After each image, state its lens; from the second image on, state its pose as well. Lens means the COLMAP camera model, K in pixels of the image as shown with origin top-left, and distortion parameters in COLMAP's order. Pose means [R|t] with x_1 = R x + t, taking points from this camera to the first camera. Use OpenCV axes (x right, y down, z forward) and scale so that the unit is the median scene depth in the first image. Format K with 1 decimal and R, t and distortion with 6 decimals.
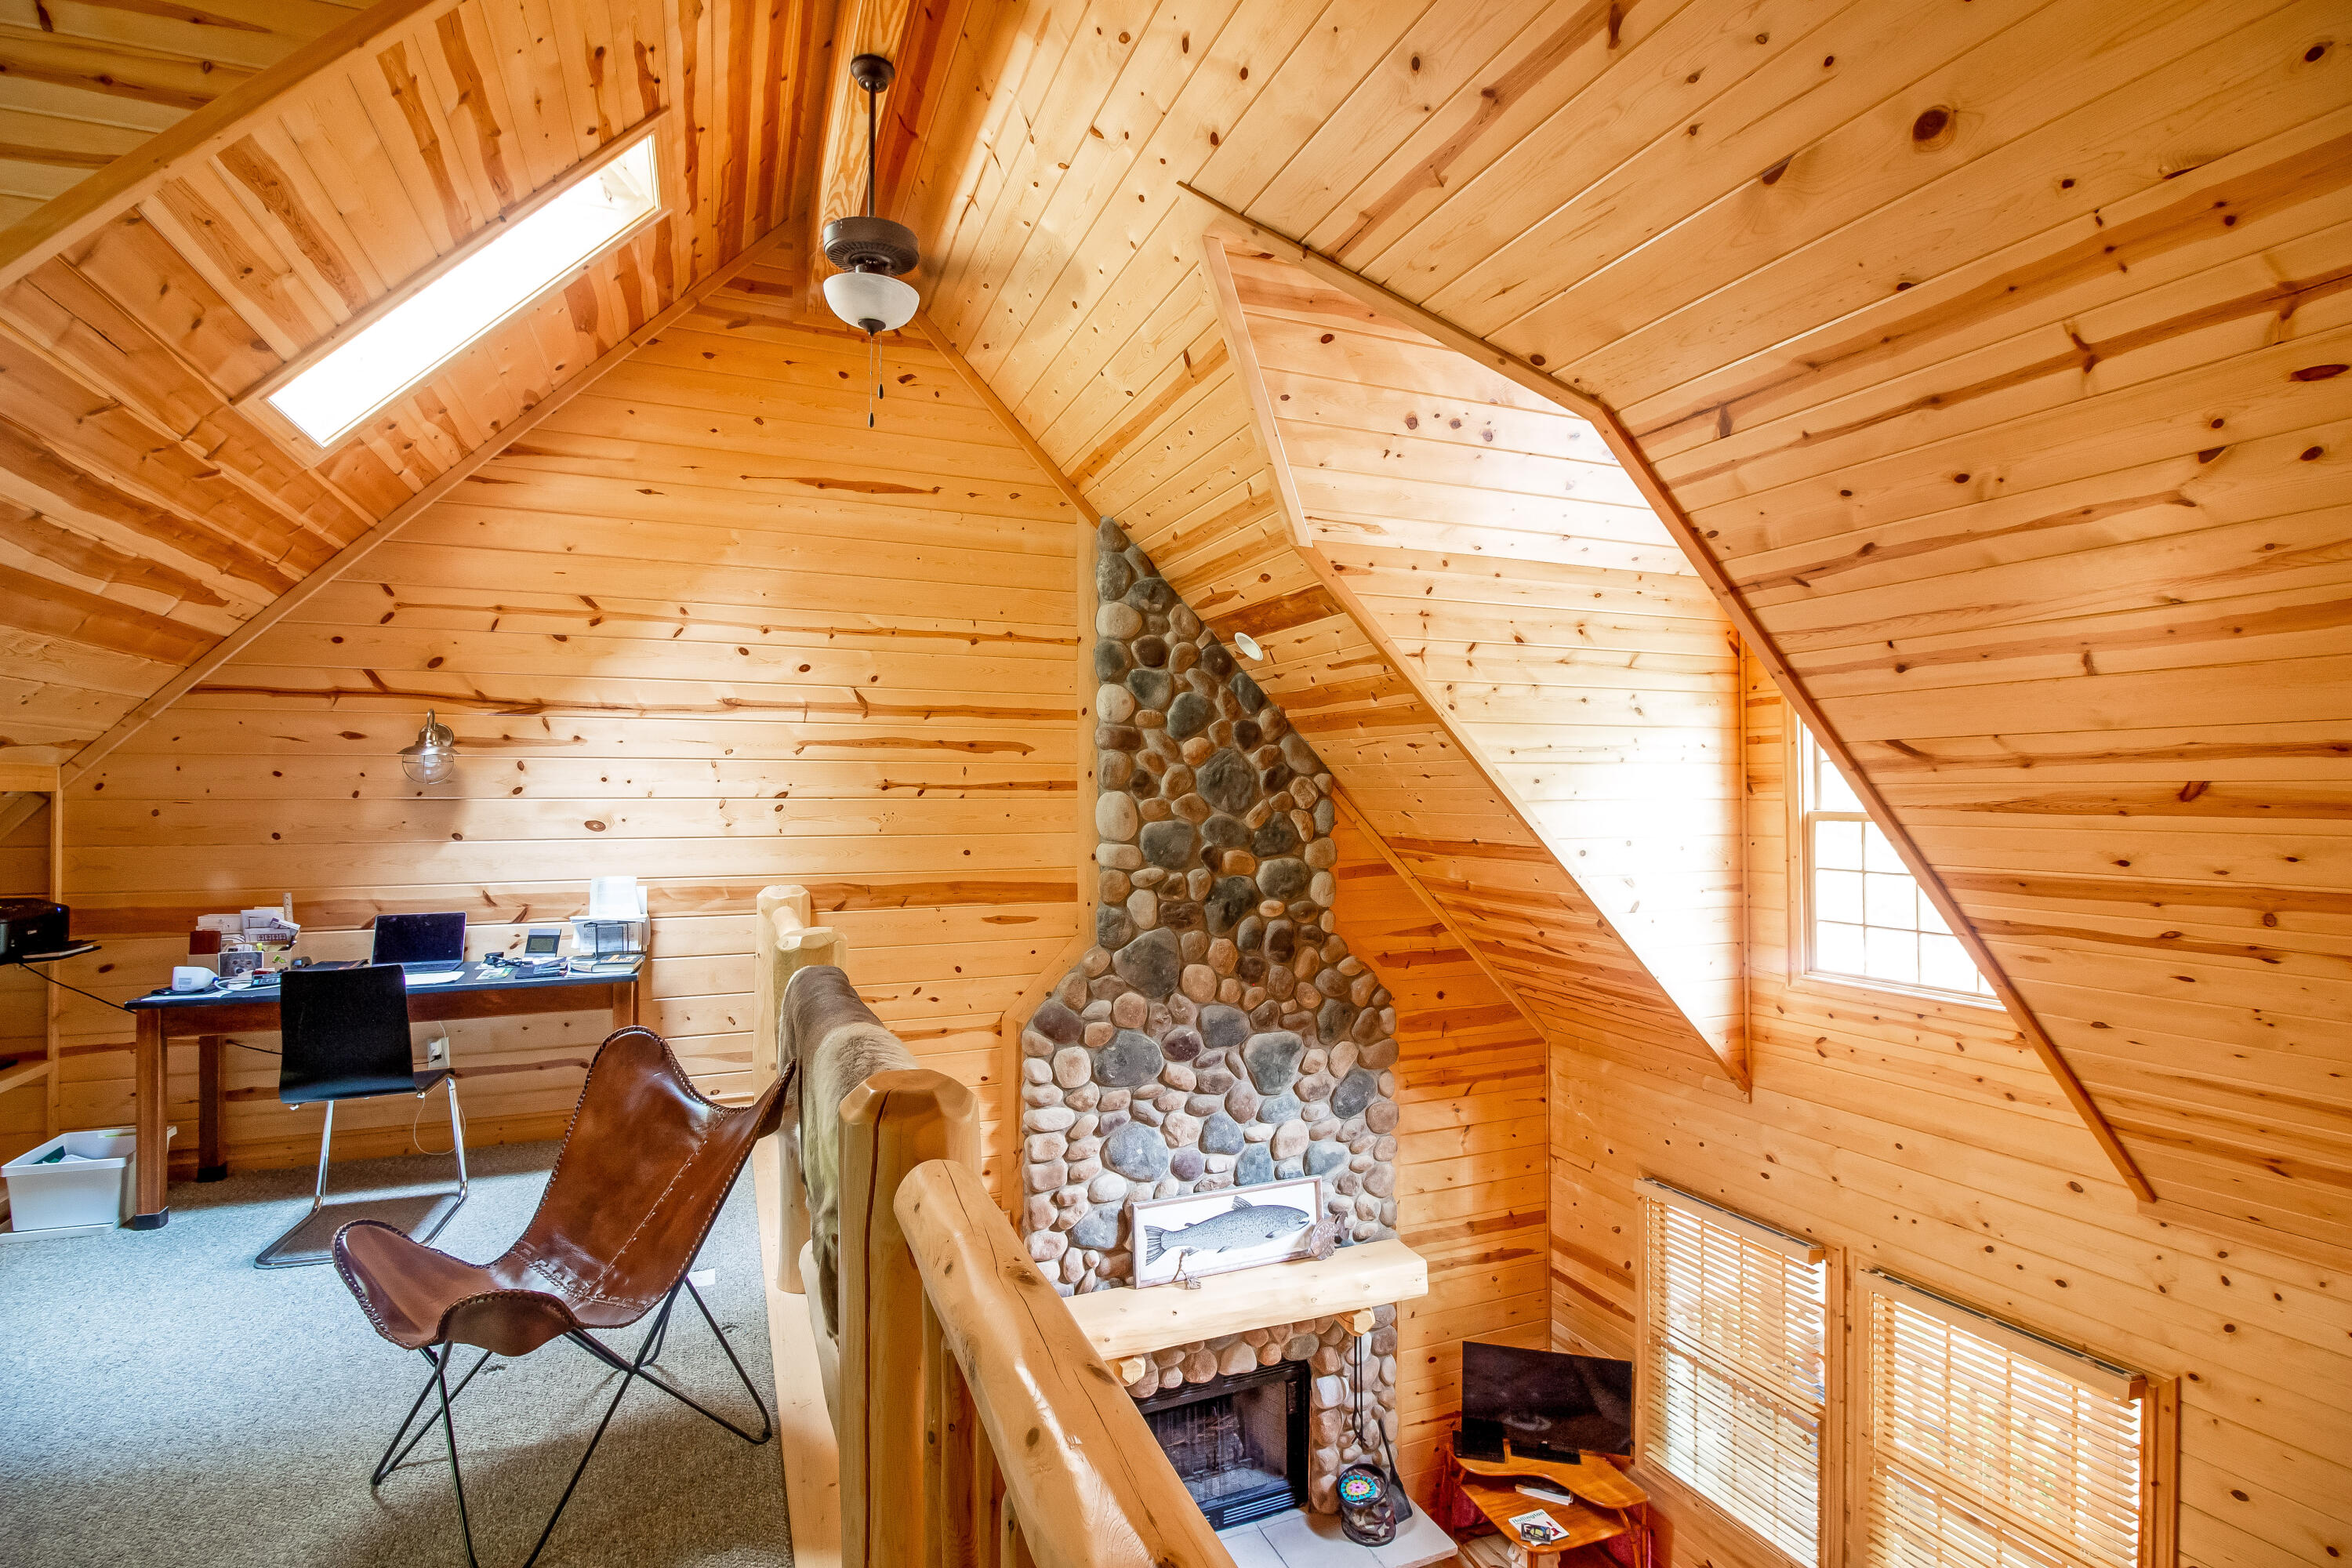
lens RADIAL K [[1117.8, 0, 1174.5], [0, 1117.8, 776.4], [0, 0, 1]] dist [0.003477, -0.009912]
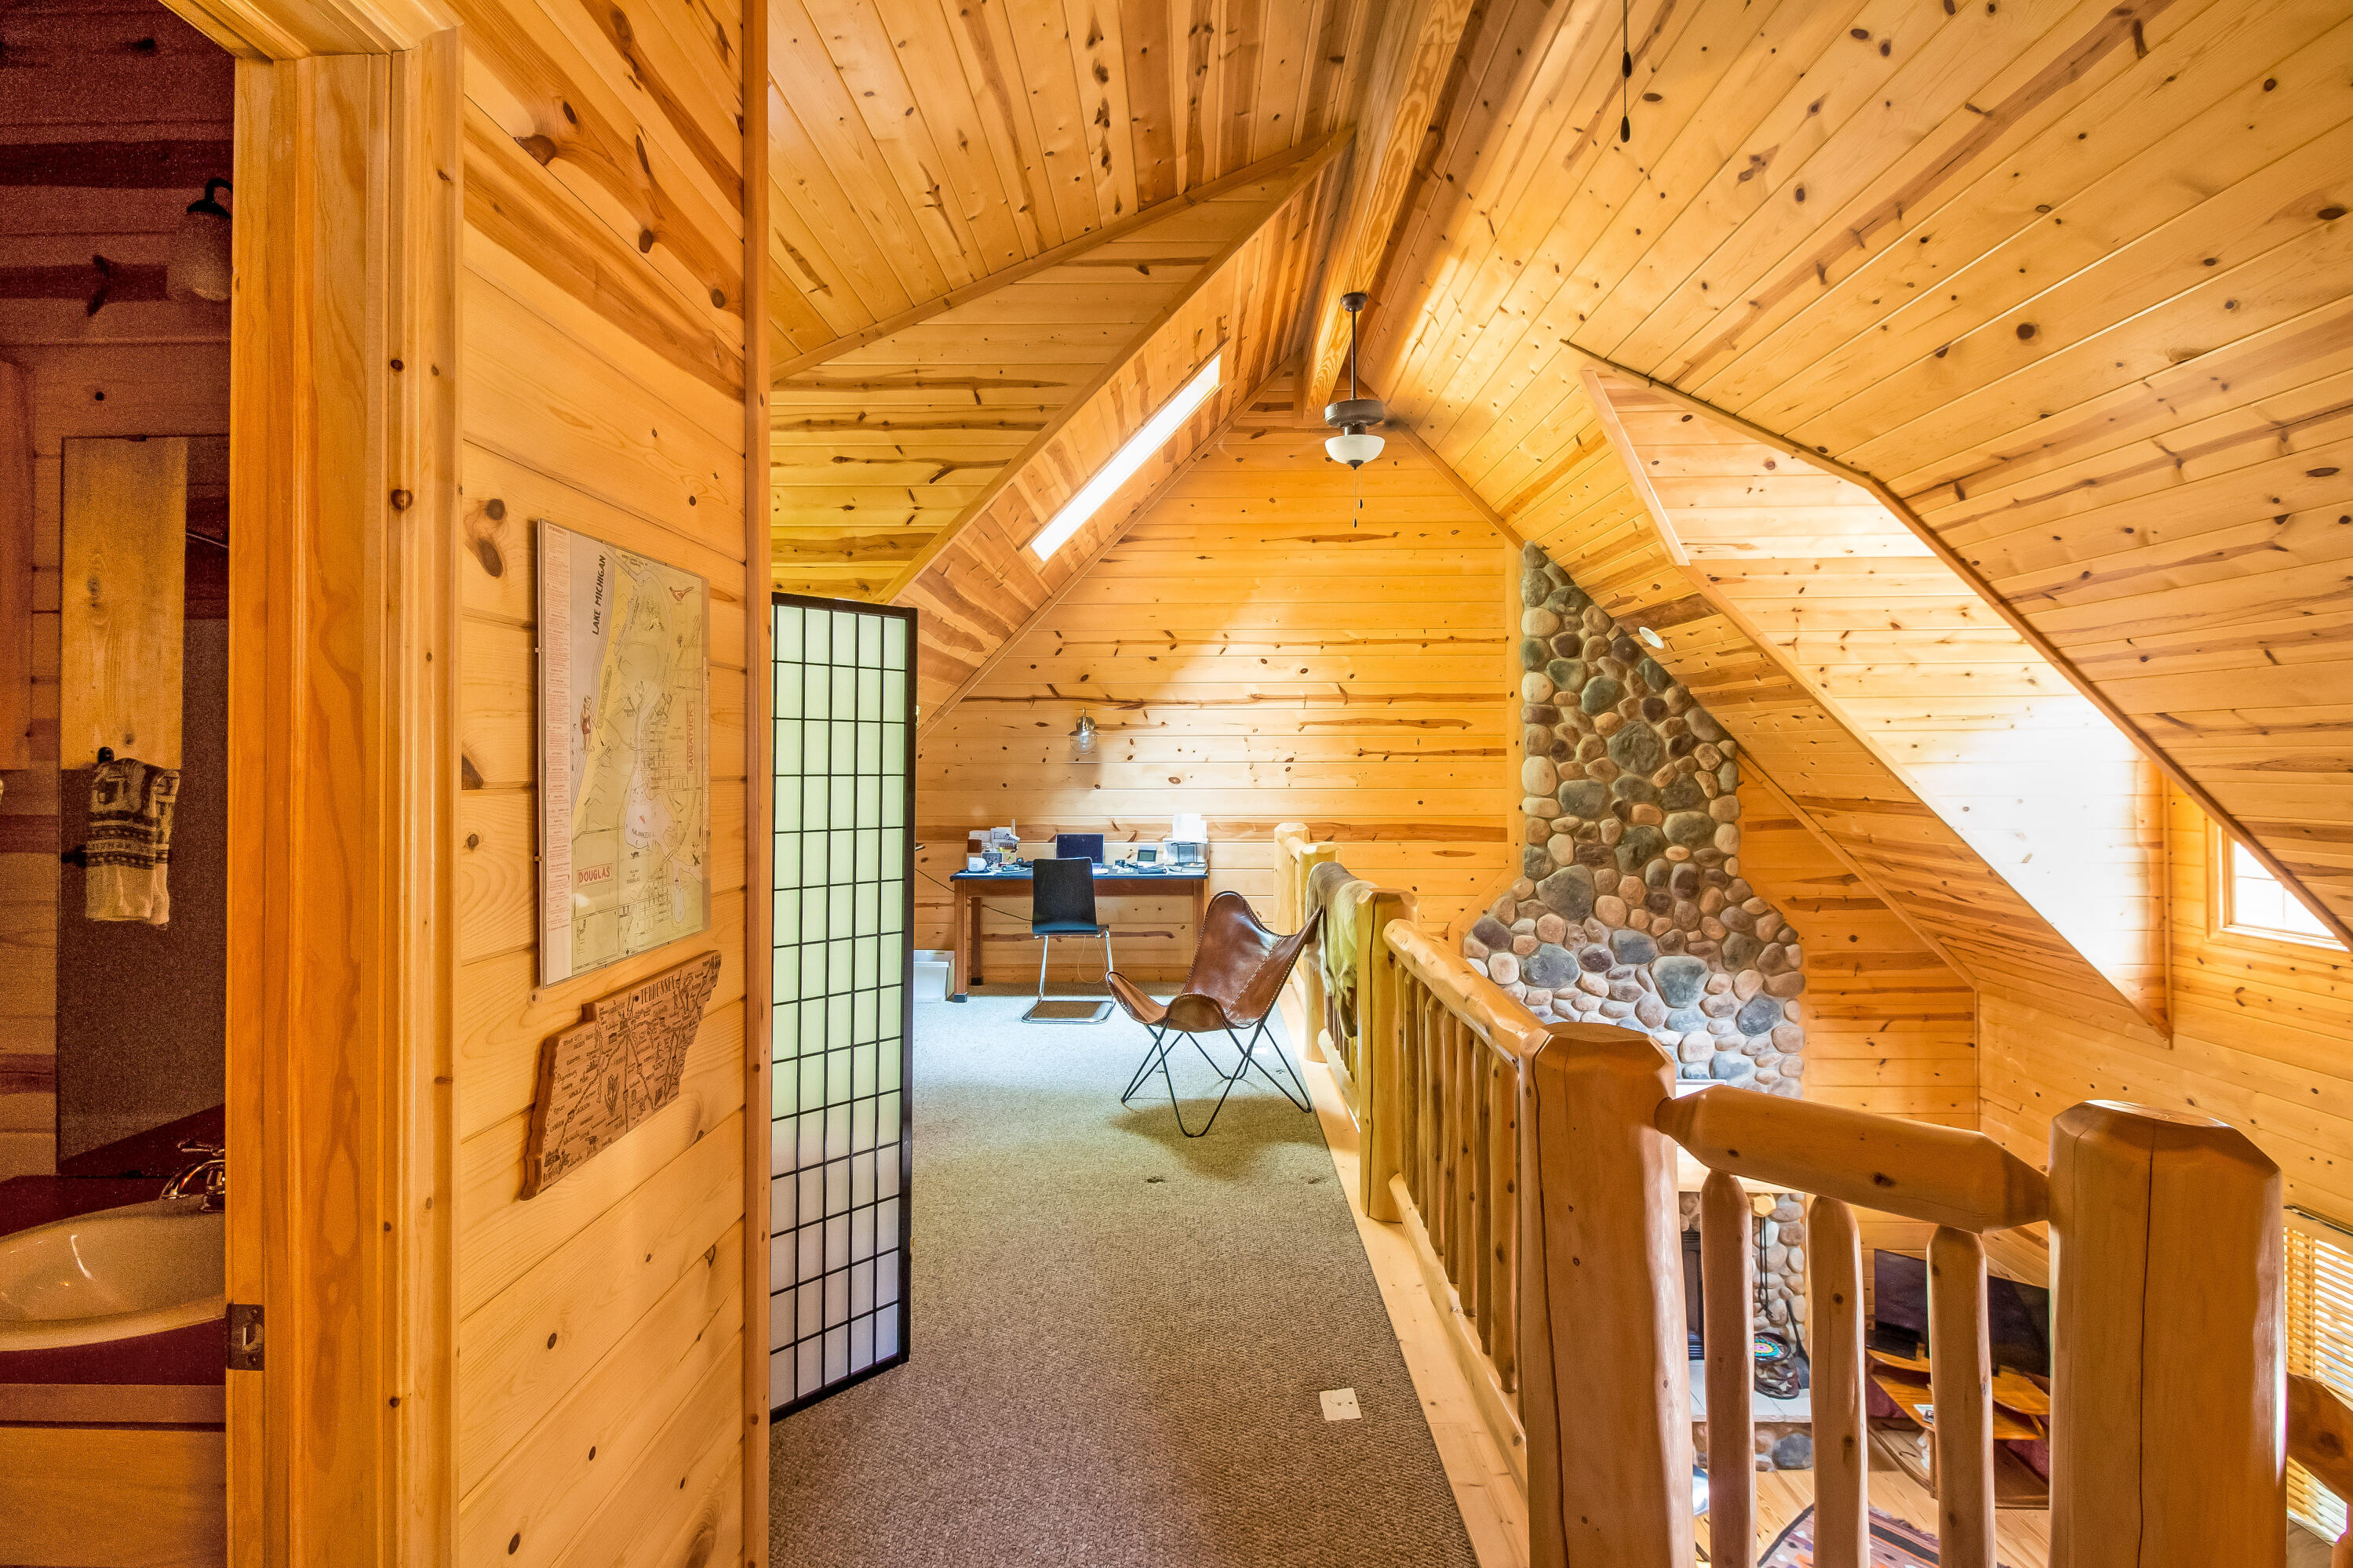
lens RADIAL K [[1118.1, 0, 1157.5], [0, 1118.1, 745.8], [0, 0, 1]] dist [0.003477, -0.009912]
pose [[0.913317, -0.008141, -0.407167, 0.084389], [0.009517, 0.999954, 0.001353, -0.005513], [0.407137, -0.005111, 0.913353, -0.411468]]
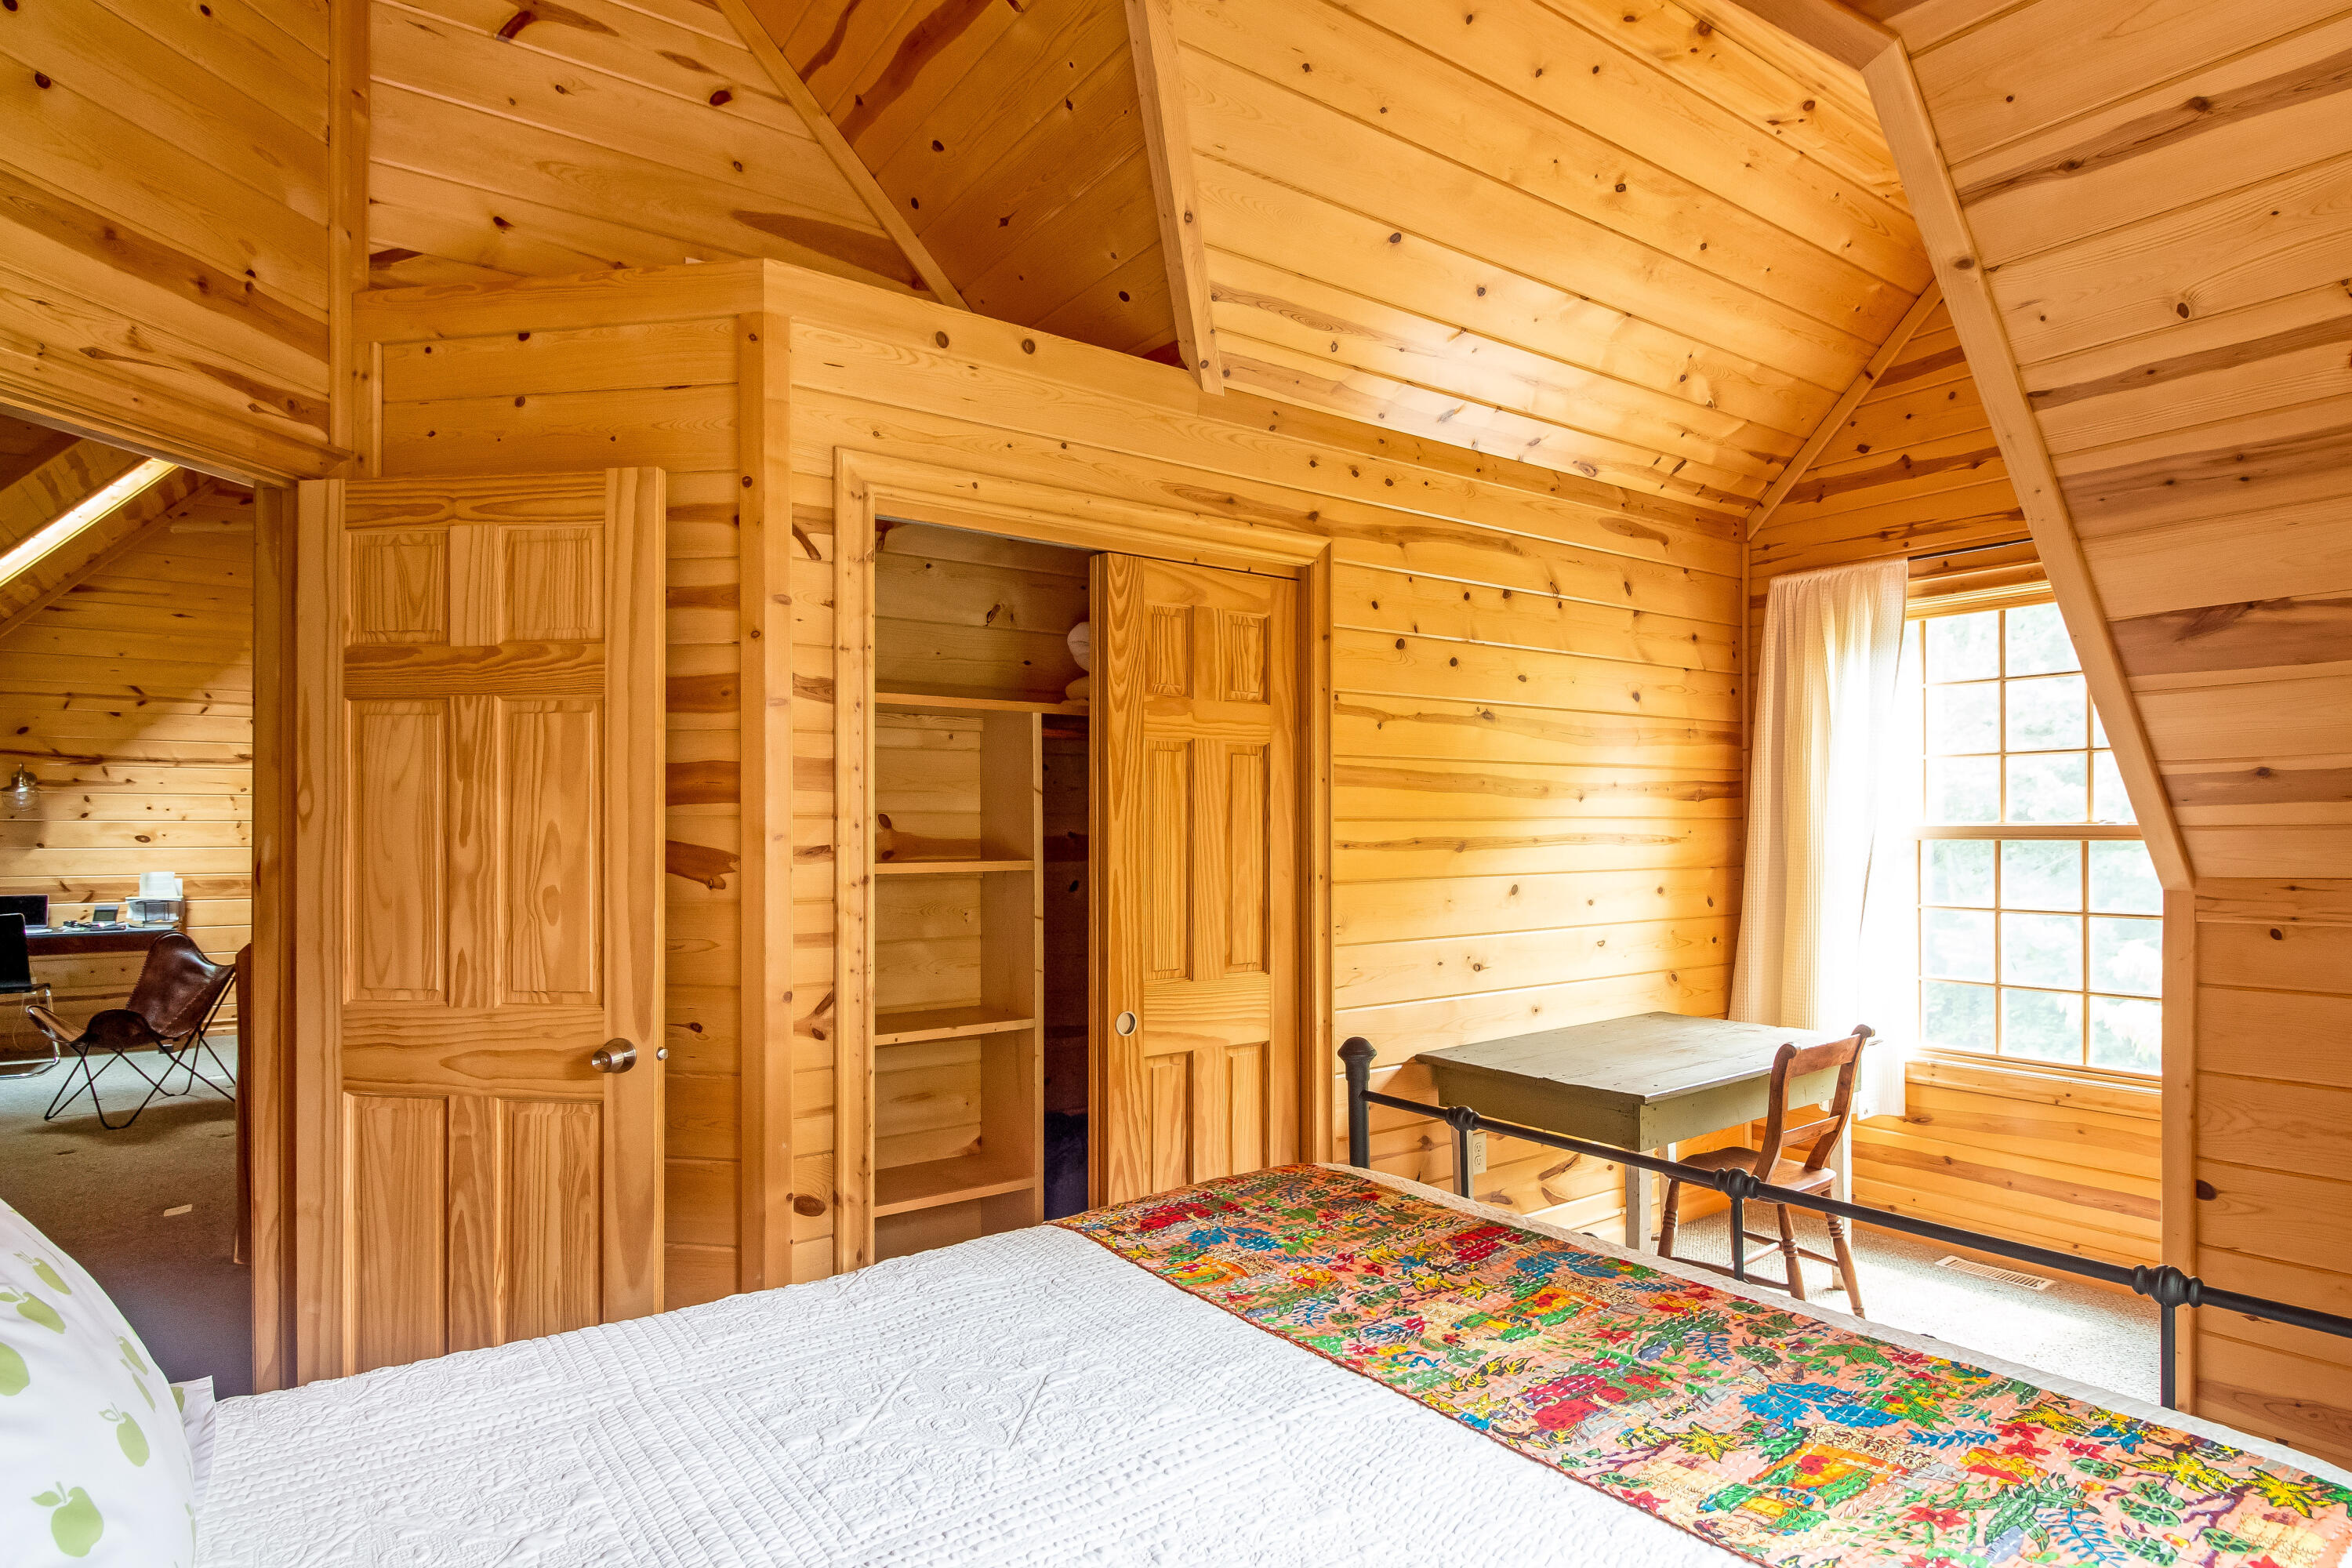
lens RADIAL K [[1243.4, 0, 1160.8], [0, 1243.4, 832.5], [0, 0, 1]] dist [-0.004757, -0.005555]
pose [[0.974864, -0.002336, 0.222788, 0.457935], [-0.001131, 0.999880, 0.015432, 0.008508], [-0.222798, -0.015296, 0.974745, -0.949674]]
